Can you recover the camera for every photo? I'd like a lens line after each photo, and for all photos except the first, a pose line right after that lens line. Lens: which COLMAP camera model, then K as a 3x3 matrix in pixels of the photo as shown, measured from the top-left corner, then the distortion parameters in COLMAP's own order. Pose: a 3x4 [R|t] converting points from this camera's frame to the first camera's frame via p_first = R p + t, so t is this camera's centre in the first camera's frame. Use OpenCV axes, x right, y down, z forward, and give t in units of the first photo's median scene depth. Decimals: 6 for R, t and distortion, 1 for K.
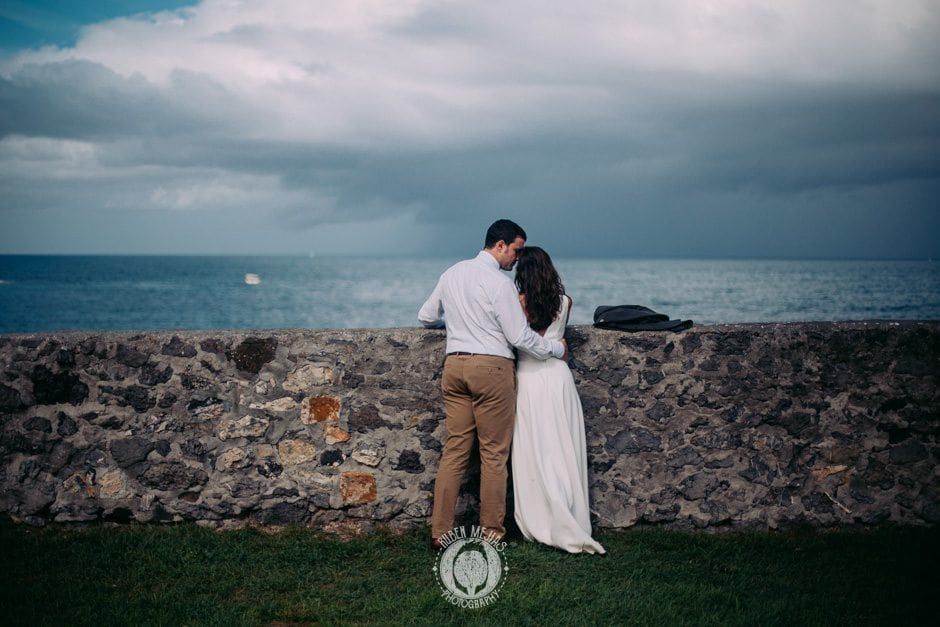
lens RADIAL K [[1476.9, 0, 498.7], [0, 1476.9, 357.7], [0, 0, 1]] dist [-0.130938, 0.048801]
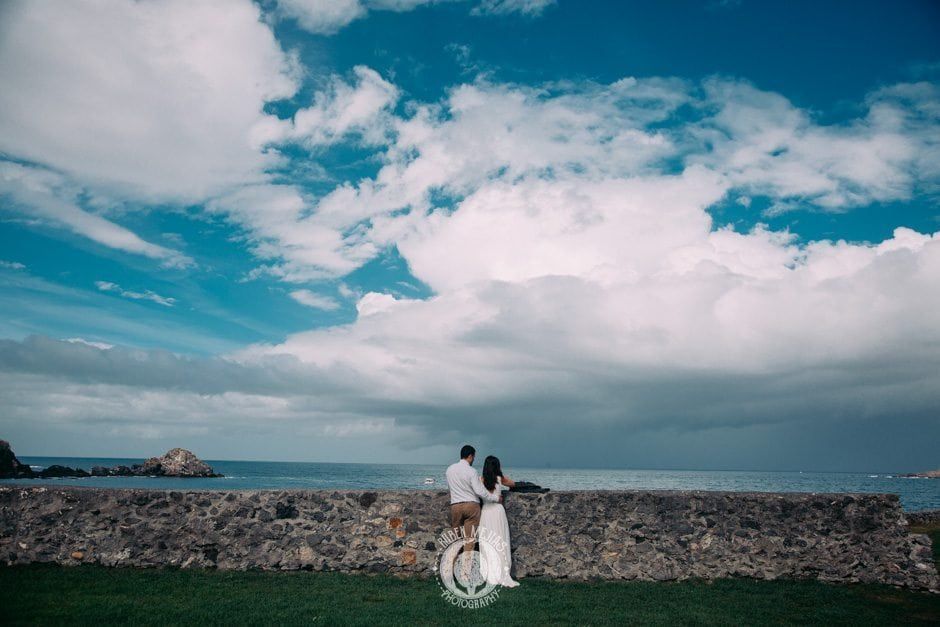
lens RADIAL K [[884.8, 0, 470.0], [0, 884.8, 313.5], [0, 0, 1]] dist [0.000440, 0.000038]
pose [[0.997827, 0.002871, -0.065825, 0.097200], [-0.018504, 0.971053, -0.238146, 0.044202], [0.063236, 0.238846, 0.968996, -0.478641]]
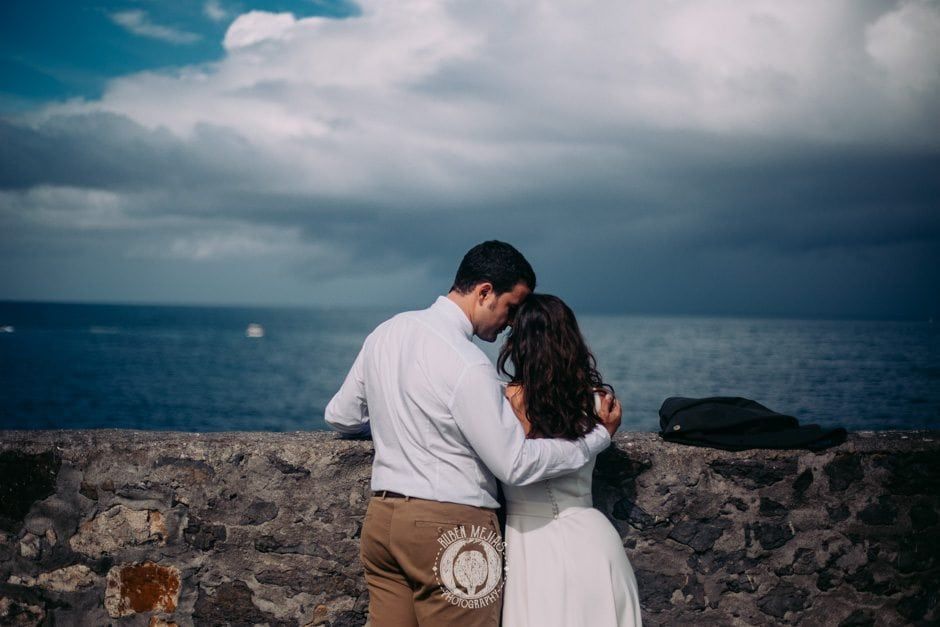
lens RADIAL K [[1376.5, 0, 496.5], [0, 1376.5, 314.7], [0, 0, 1]] dist [-0.133895, 0.058072]
pose [[0.999808, 0.013667, -0.014028, 0.011275], [-0.014563, 0.997717, -0.065944, -0.032464], [0.013095, 0.066136, 0.997725, 0.507487]]
